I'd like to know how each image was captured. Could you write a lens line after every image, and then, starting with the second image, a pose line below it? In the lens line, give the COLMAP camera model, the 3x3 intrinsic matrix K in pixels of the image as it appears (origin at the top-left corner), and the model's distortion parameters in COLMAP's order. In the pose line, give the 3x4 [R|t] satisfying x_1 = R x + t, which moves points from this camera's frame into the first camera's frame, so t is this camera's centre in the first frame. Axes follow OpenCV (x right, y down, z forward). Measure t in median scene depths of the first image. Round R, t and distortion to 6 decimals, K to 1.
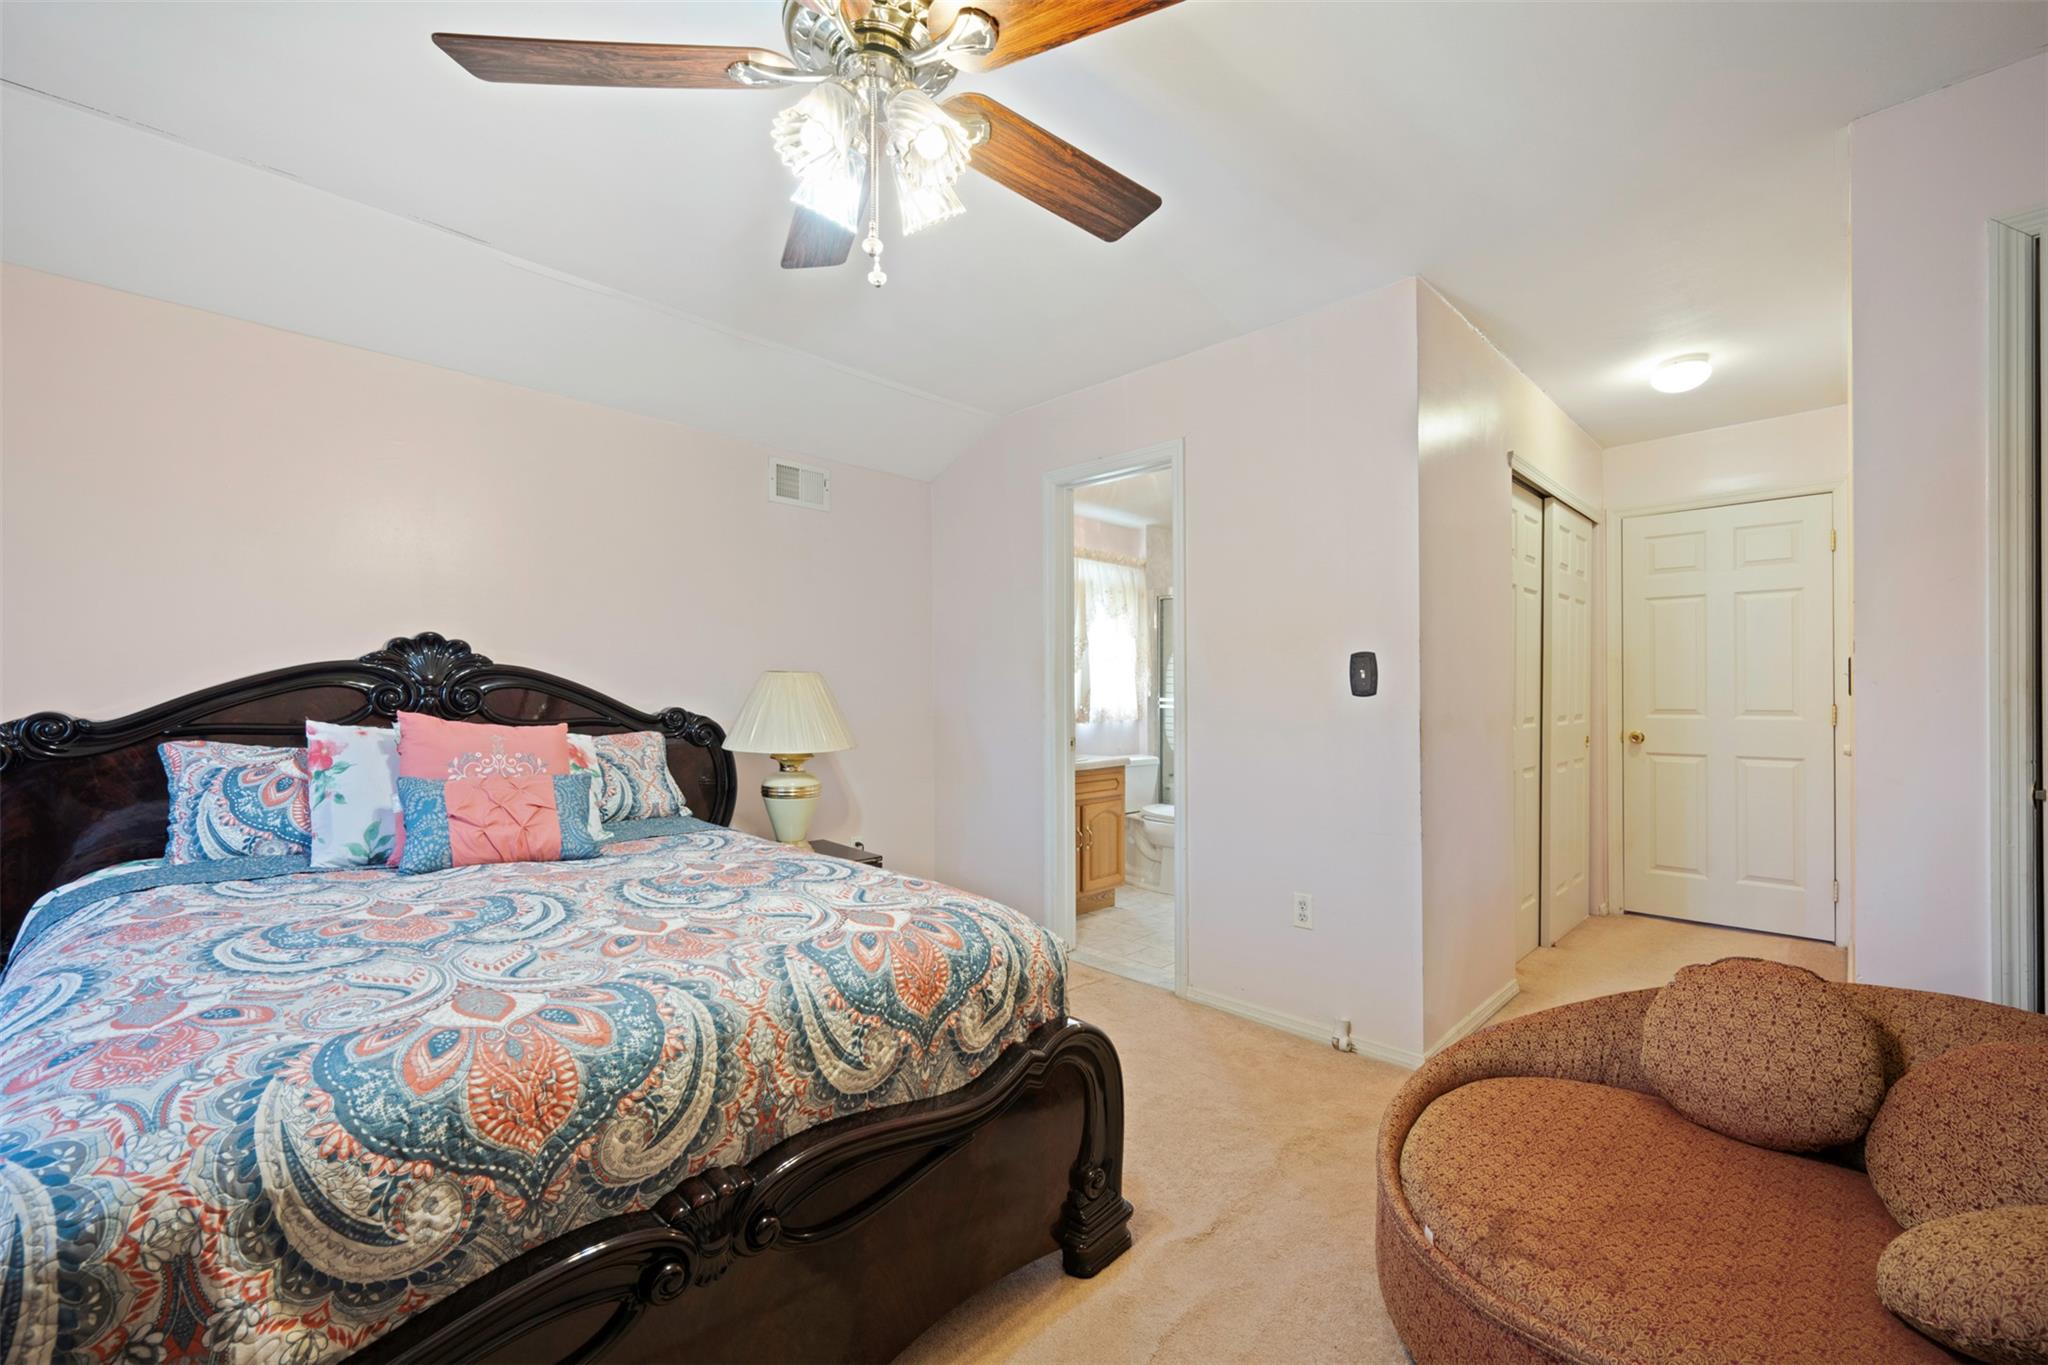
lens RADIAL K [[832.3, 0, 1024.0], [0, 832.3, 682.5], [0, 0, 1]] dist [-0.000849, -0.000238]
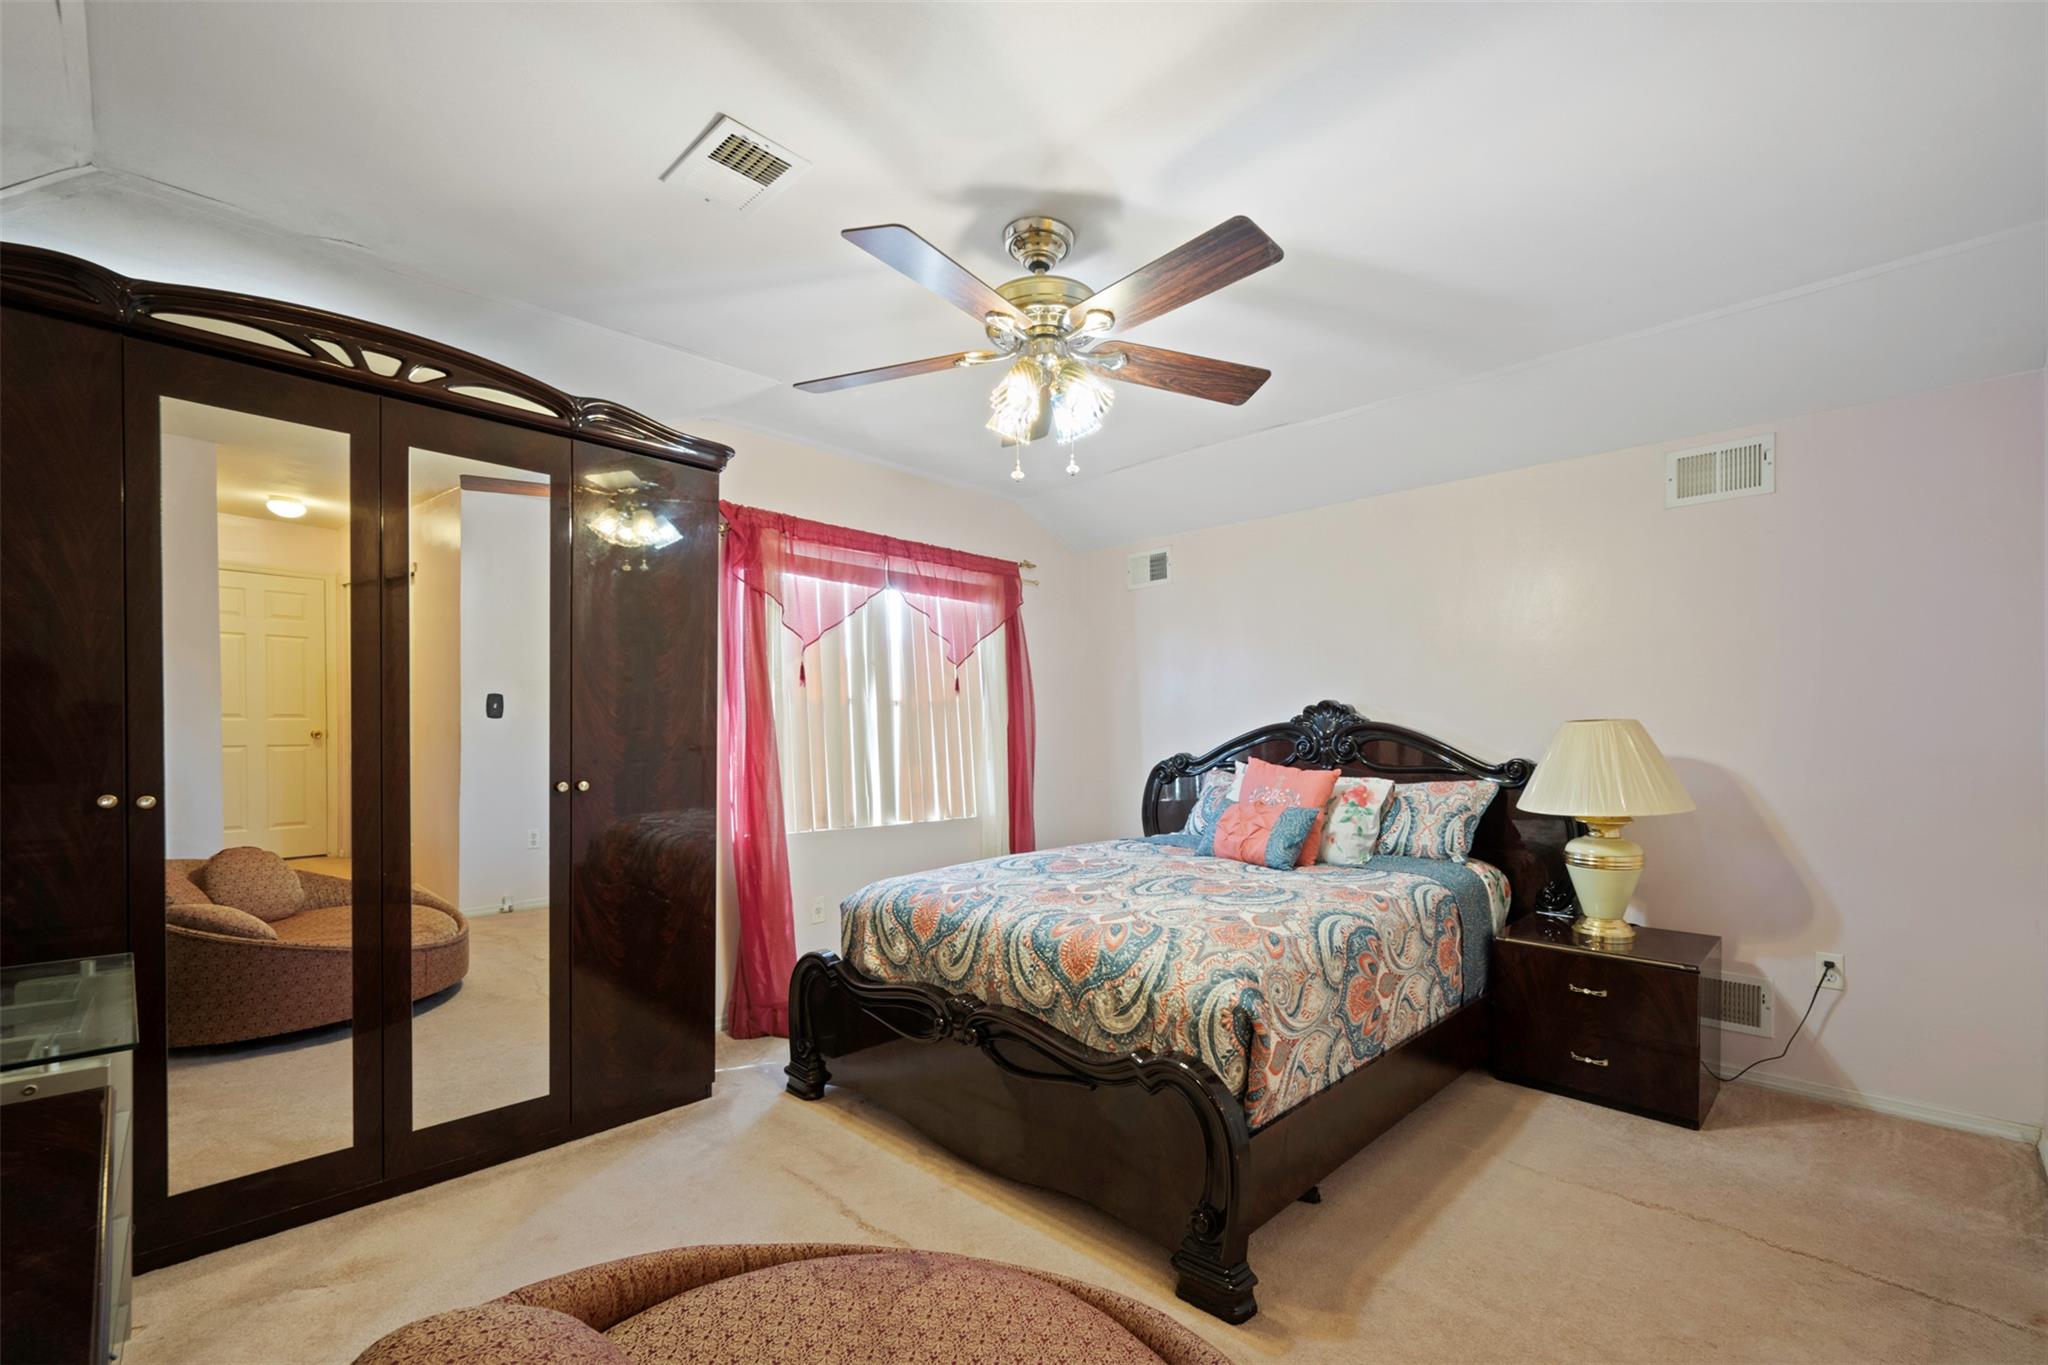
lens RADIAL K [[828.8, 0, 1030.8], [0, 828.8, 754.3], [0, 0, 1]] dist [-0.000354, -0.000047]
pose [[0.030721, 0.024910, -0.999218, 1.289932], [0.017753, 0.999518, 0.025463, -0.027144], [0.999370, -0.018522, 0.030264, 0.888326]]
